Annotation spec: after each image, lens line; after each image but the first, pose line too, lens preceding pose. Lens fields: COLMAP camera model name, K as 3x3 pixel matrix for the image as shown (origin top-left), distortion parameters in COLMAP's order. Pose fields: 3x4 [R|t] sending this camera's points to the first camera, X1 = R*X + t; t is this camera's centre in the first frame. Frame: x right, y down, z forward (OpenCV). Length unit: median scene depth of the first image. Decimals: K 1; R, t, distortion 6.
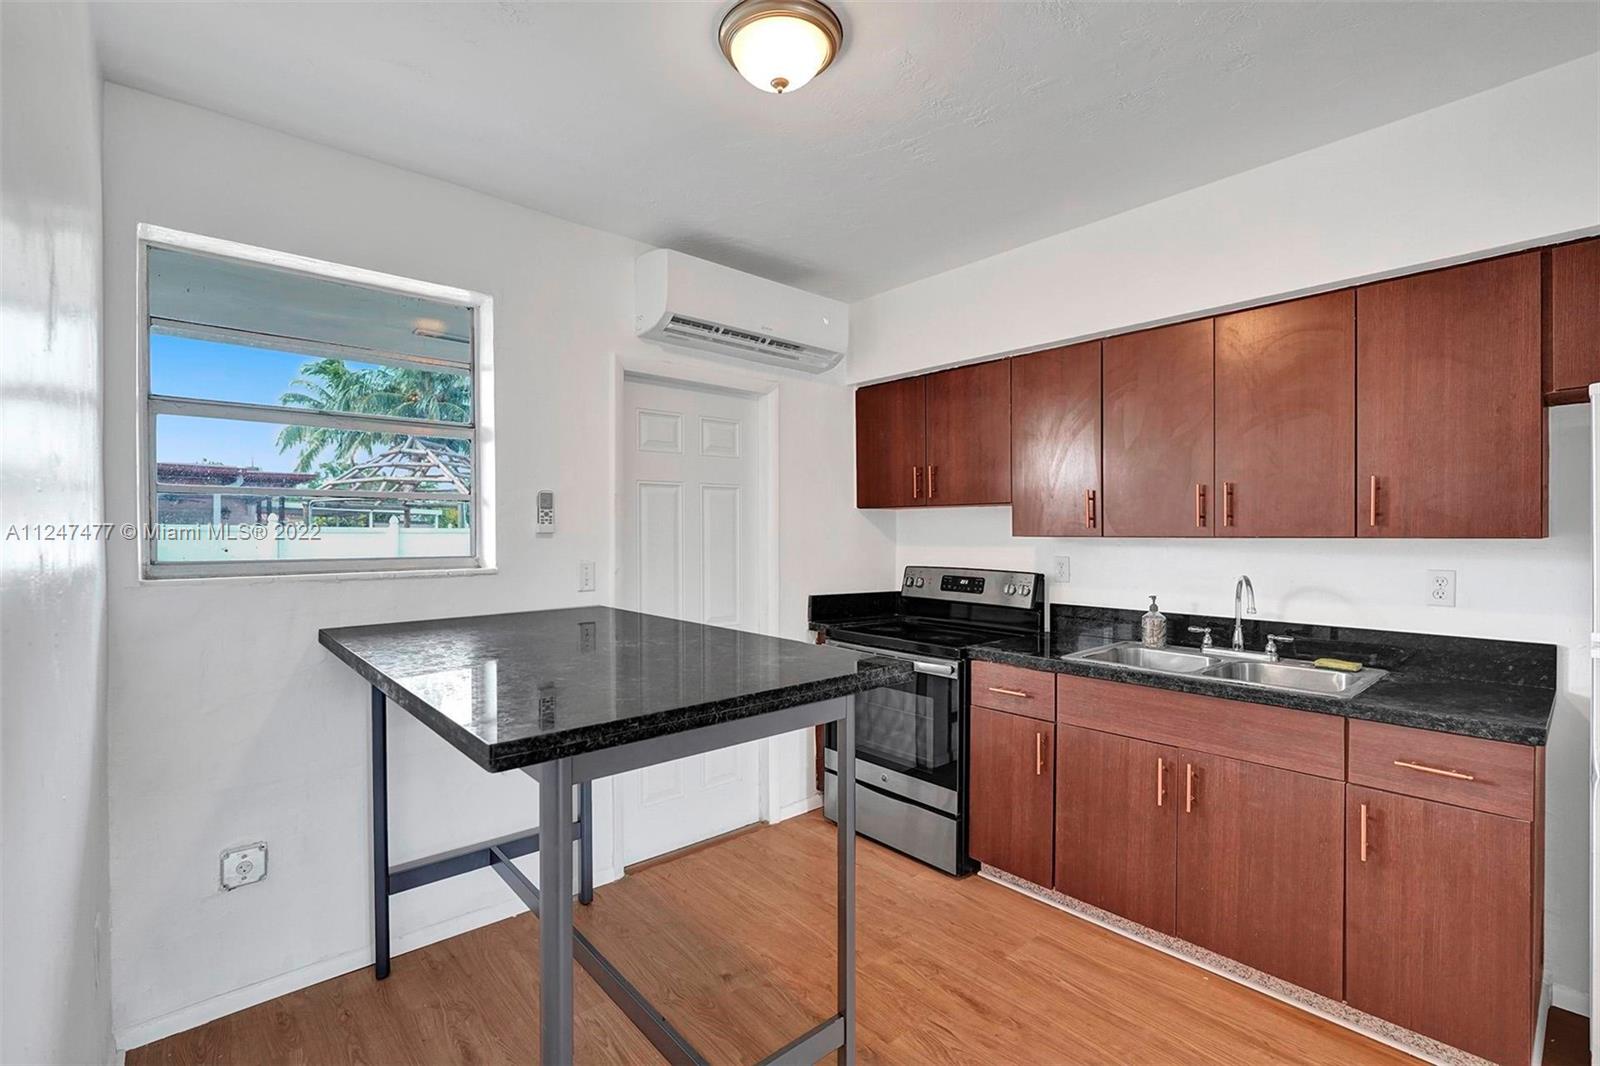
lens RADIAL K [[701.9, 0, 792.2], [0, 701.9, 532.7], [0, 0, 1]] dist [0.001896, 0.000502]
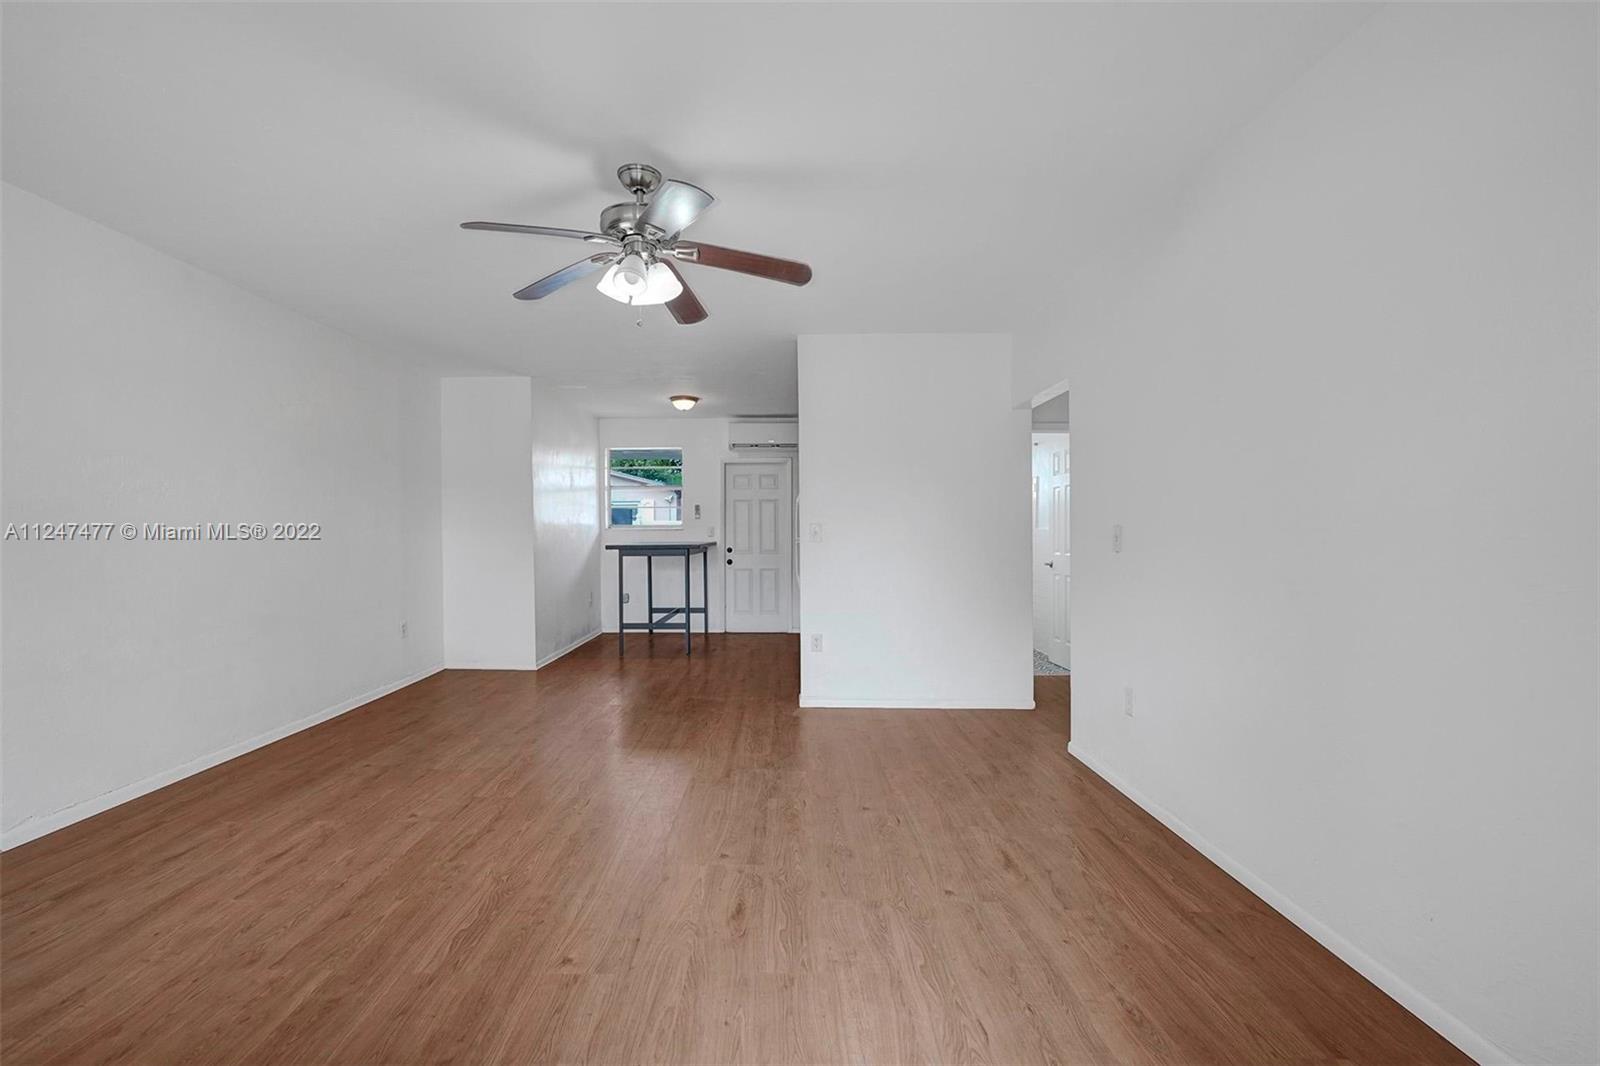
lens RADIAL K [[735.1, 0, 783.0], [0, 735.1, 544.5], [0, 0, 1]] dist [-0.000109, 0.001838]
pose [[0.740235, 0.014347, -0.672195, 2.170919], [0.001027, 0.999747, 0.022468, 0.045453], [0.672348, -0.017322, 0.740033, -1.210694]]
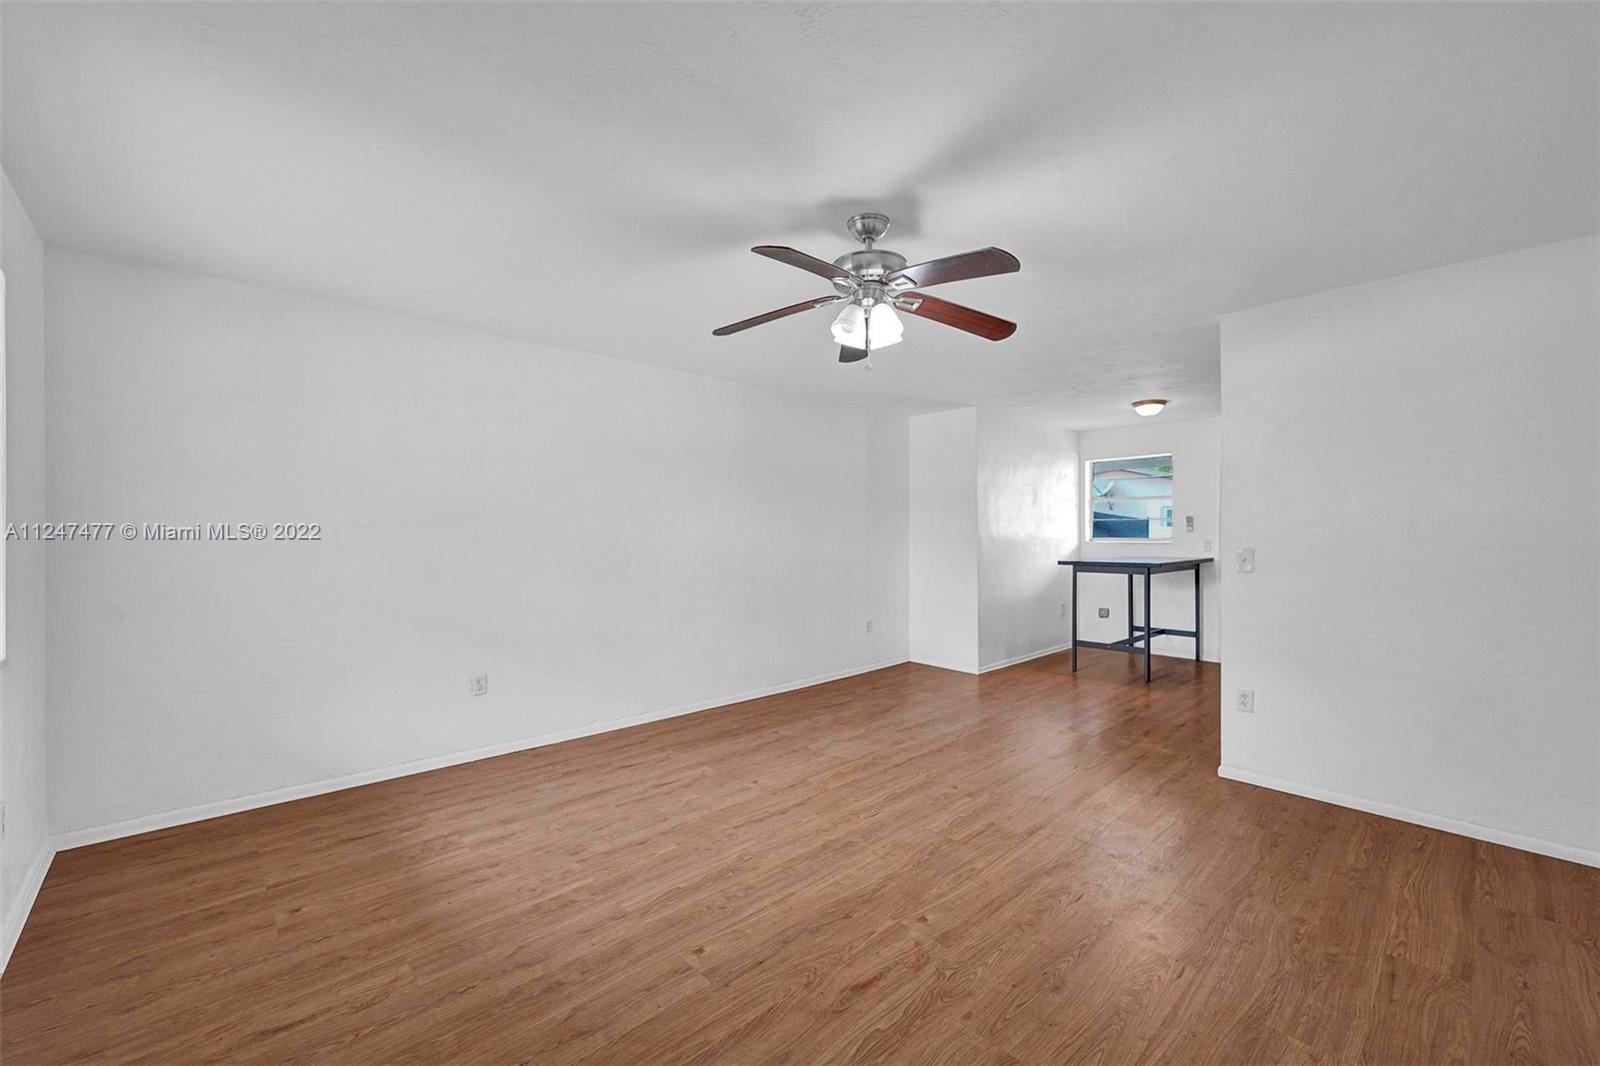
lens RADIAL K [[653.9, 0, 787.4], [0, 653.9, 538.8], [0, 0, 1]] dist [-0.002253, 0.000594]
pose [[0.015105, 0.012742, -0.999805, 2.274811], [0.003772, 0.999911, 0.012800, -0.007658], [0.999879, -0.003964, 0.015056, -0.679799]]
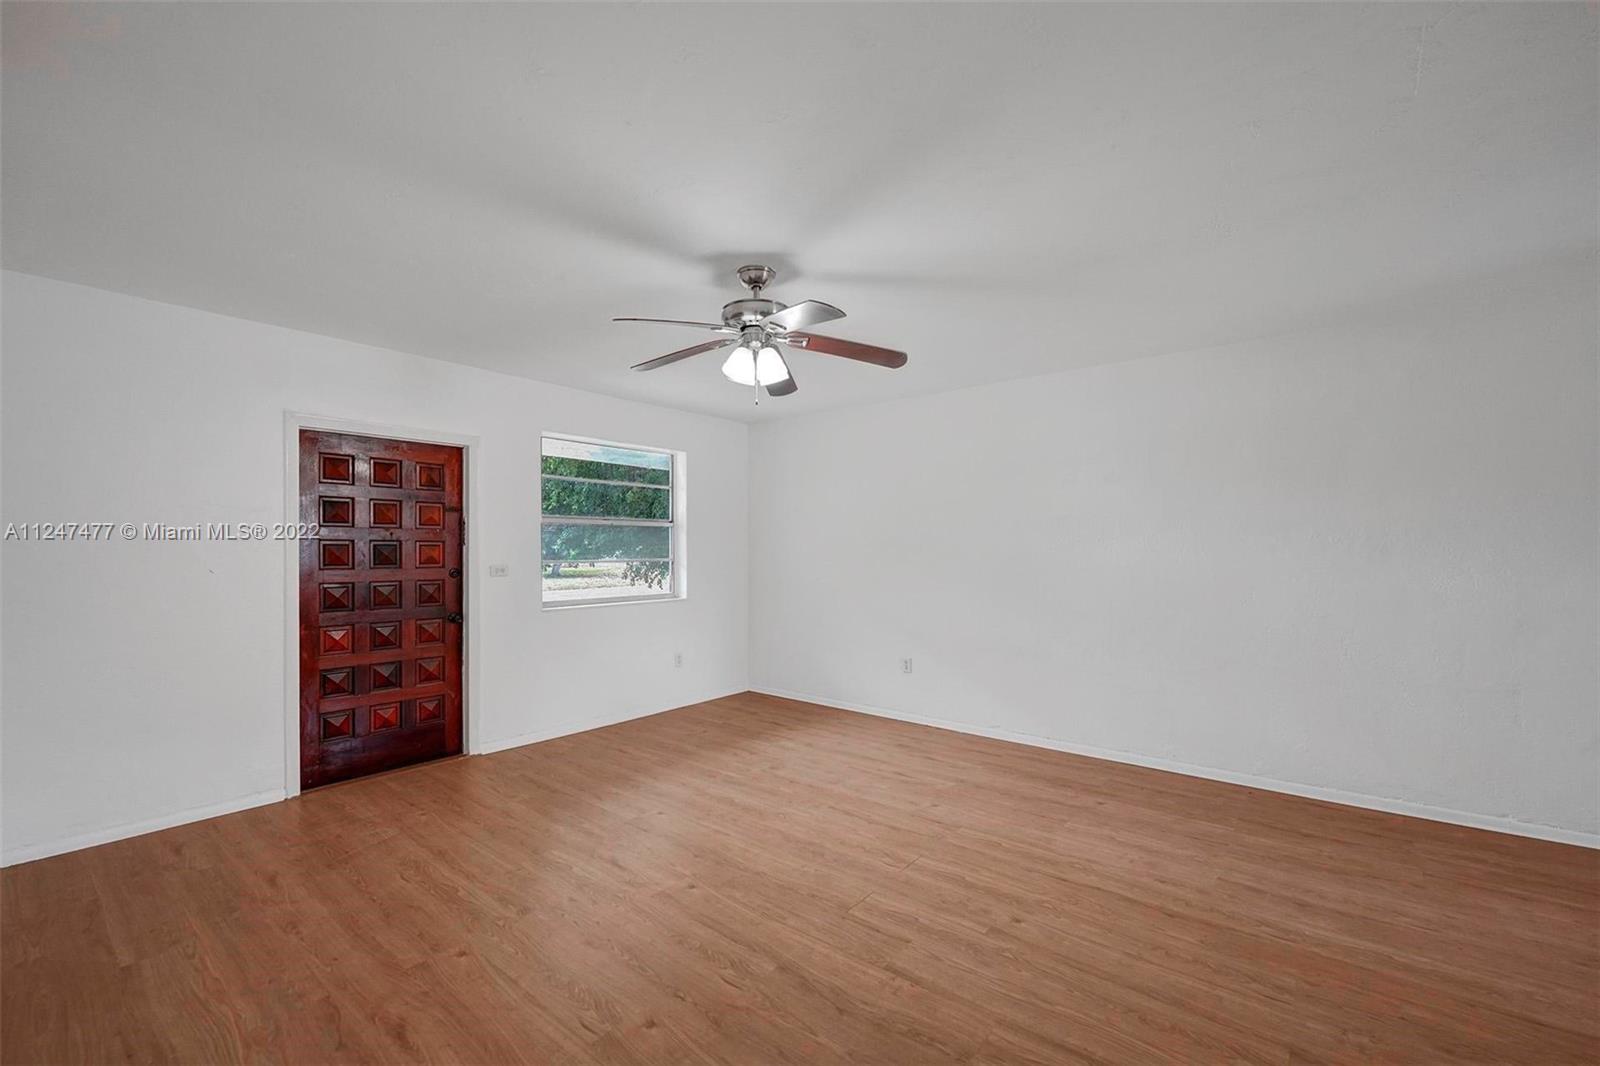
lens RADIAL K [[653.9, 0, 797.1], [0, 653.9, 546.7], [0, 0, 1]] dist [-0.002253, 0.000594]
pose [[-0.988710, 0.006108, -0.149716, 1.380818], [0.007152, 0.999954, -0.006437, -0.002710], [0.149670, -0.007435, -0.988708, 0.558322]]
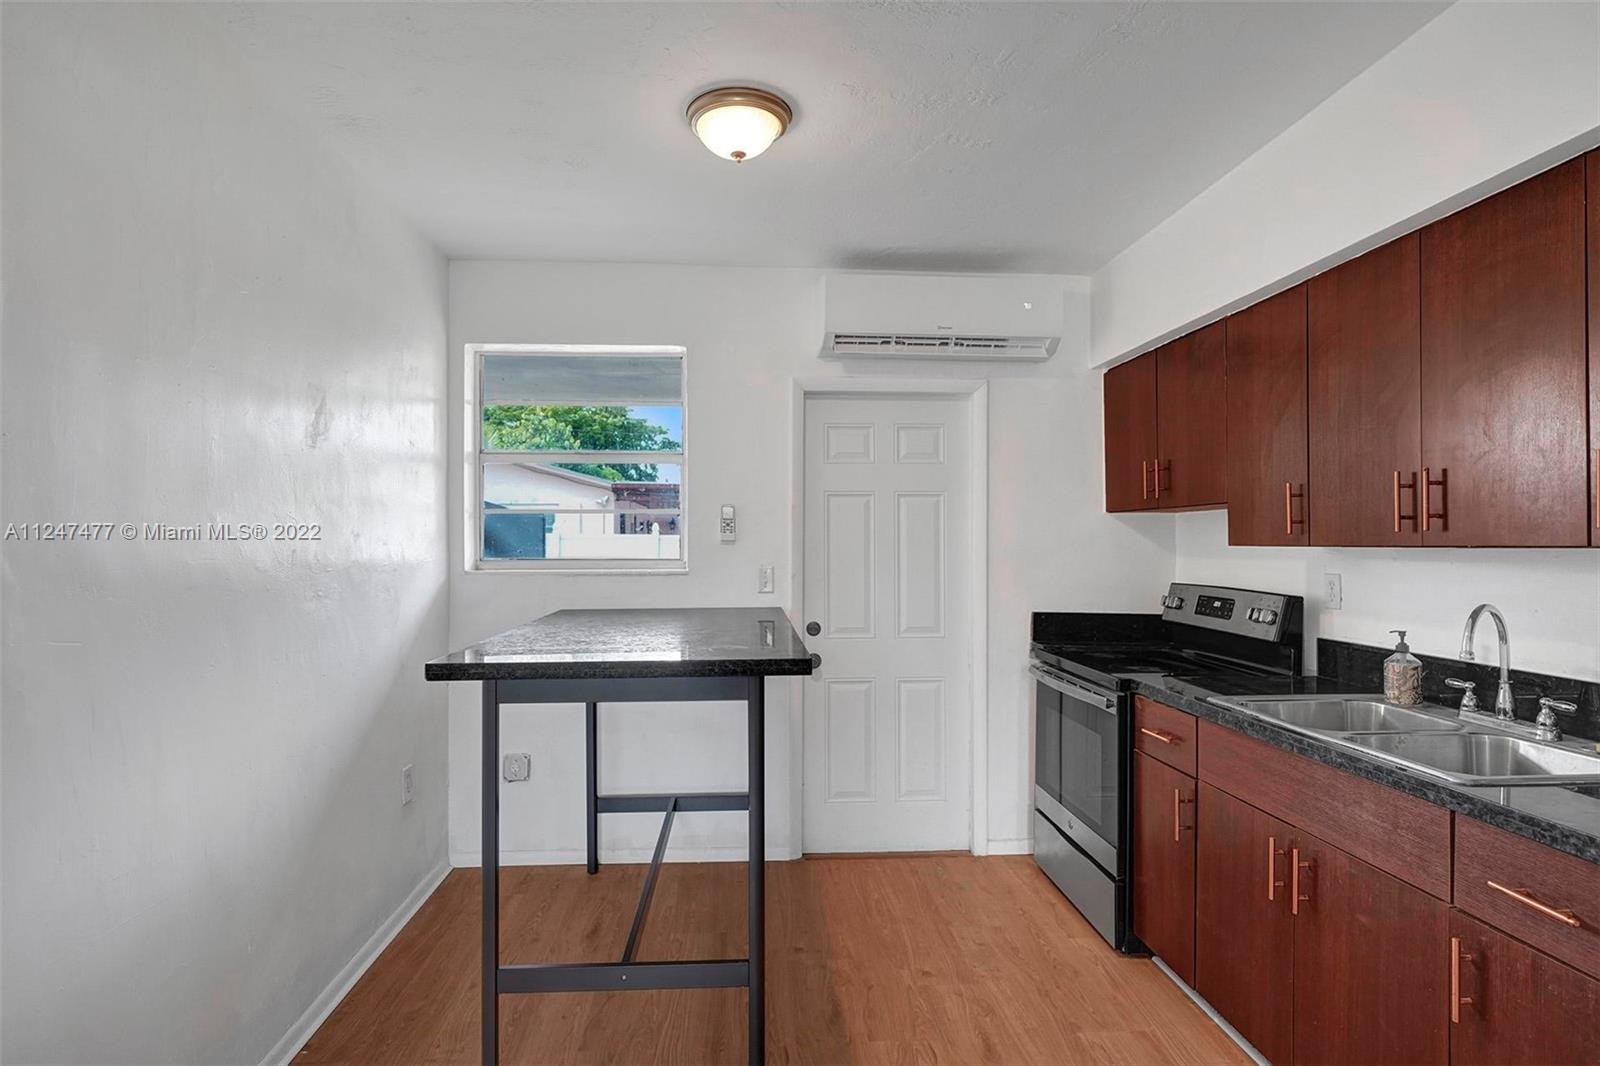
lens RADIAL K [[819.3, 0, 799.6], [0, 819.3, 534.3], [0, 0, 1]] dist [0.001405, 0.001640]
pose [[0.801208, -0.005840, -0.598357, 0.547562], [-0.000331, 0.999948, -0.010203, 0.002388], [0.598385, 0.008373, 0.801165, -0.015002]]
